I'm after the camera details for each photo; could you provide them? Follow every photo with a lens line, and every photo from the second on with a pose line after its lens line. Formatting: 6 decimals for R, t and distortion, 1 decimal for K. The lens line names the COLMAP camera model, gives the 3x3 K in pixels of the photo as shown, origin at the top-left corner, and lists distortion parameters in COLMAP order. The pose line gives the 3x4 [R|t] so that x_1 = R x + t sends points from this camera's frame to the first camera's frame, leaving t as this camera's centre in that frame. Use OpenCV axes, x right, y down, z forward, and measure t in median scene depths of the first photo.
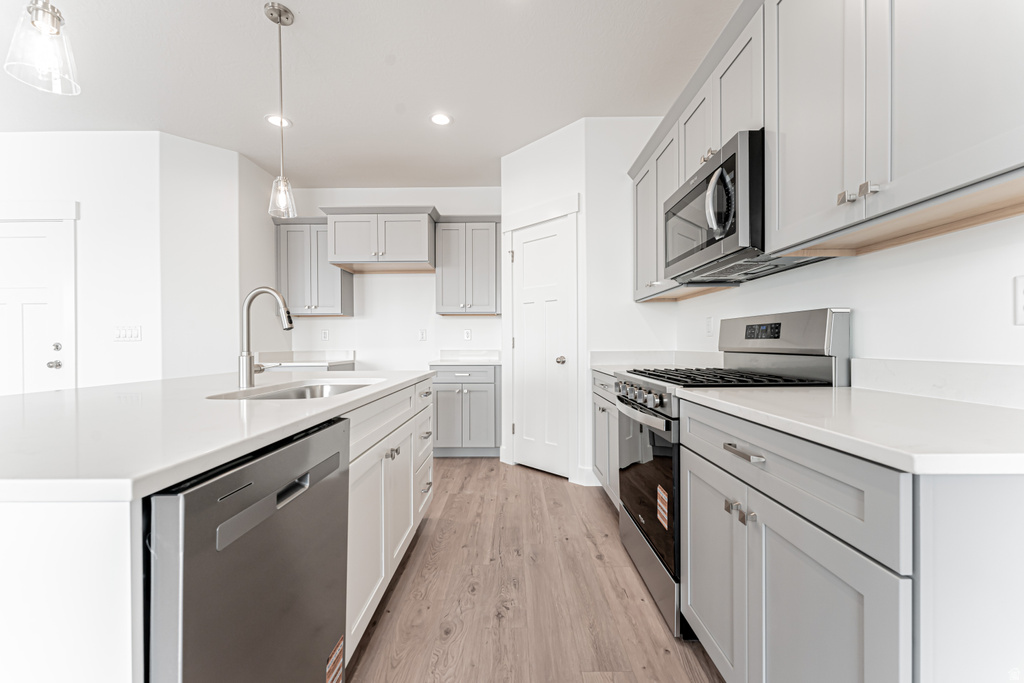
lens RADIAL K [[412.8, 0, 509.5], [0, 412.8, 343.6], [0, 0, 1]] dist [0.001516, -0.000056]
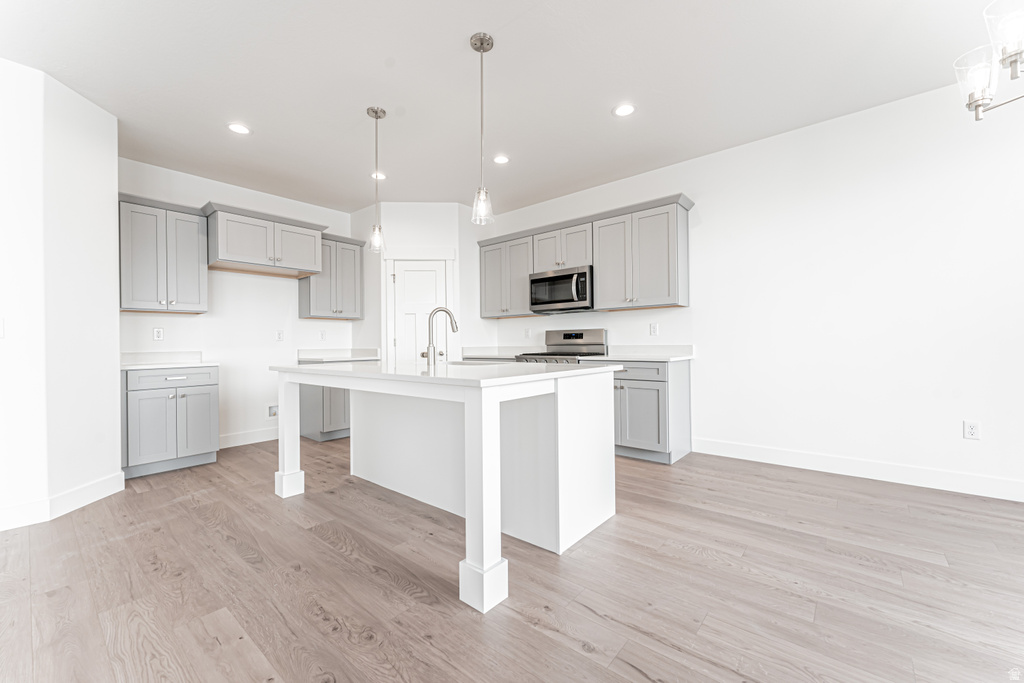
lens RADIAL K [[407.7, 0, 512.0], [0, 407.7, 341.5], [0, 0, 1]] dist [0.000928, 0.000048]
pose [[0.637258, 0.004371, 0.770638, -0.911034], [0.009078, 0.999872, -0.013179, 0.018920], [-0.770597, 0.015394, 0.637137, -0.175147]]
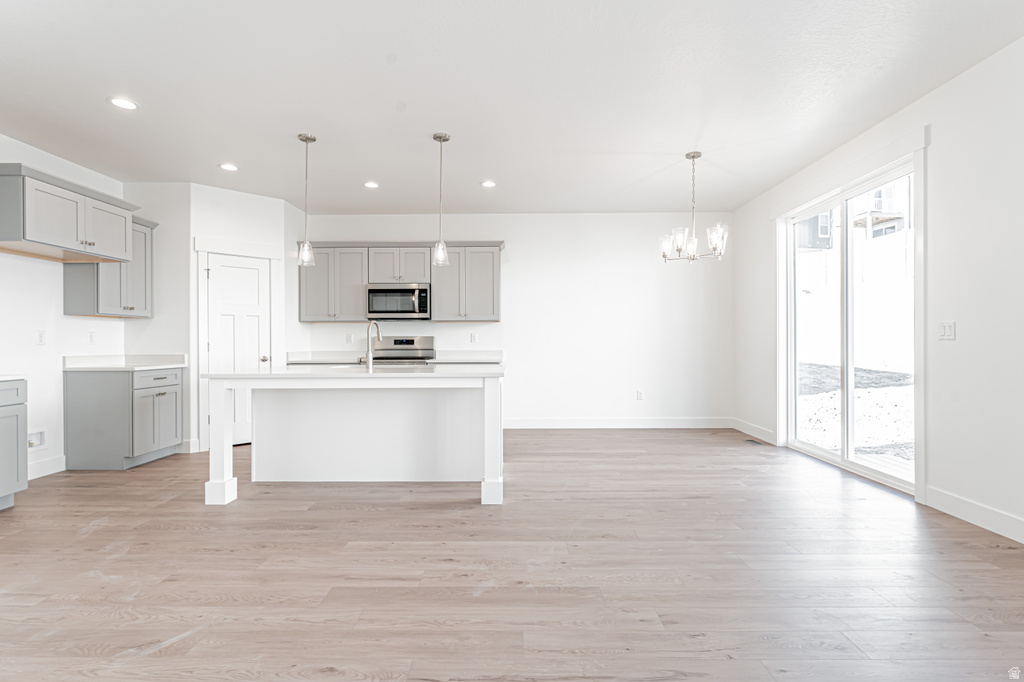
lens RADIAL K [[488.5, 0, 511.1], [0, 488.5, 343.9], [0, 0, 1]] dist [-0.002185, -0.000297]
pose [[0.000843, 0.003197, 0.999995, -1.624052], [0.005528, 0.999980, -0.003201, -0.001858], [-0.999984, 0.005530, 0.000825, 0.155189]]
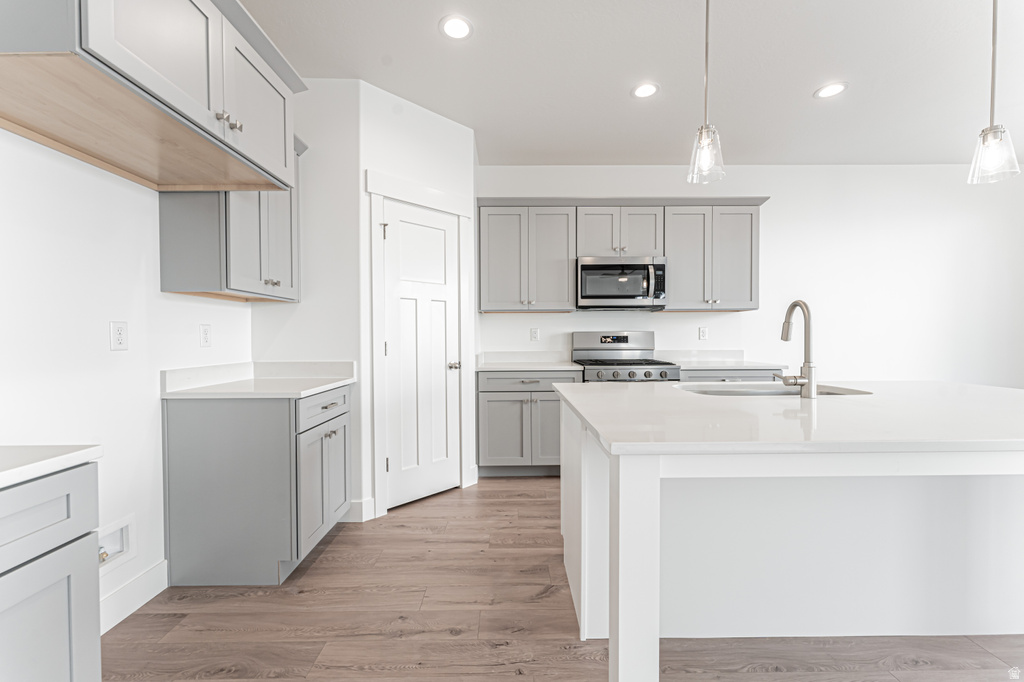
lens RADIAL K [[412.8, 0, 509.5], [0, 412.8, 343.1], [0, 0, 1]] dist [0.001516, -0.000056]
pose [[-0.016829, -0.009915, 0.999809, -0.859396], [0.007357, 0.999923, 0.010040, -0.021658], [-0.999831, 0.007524, -0.016755, 0.924321]]
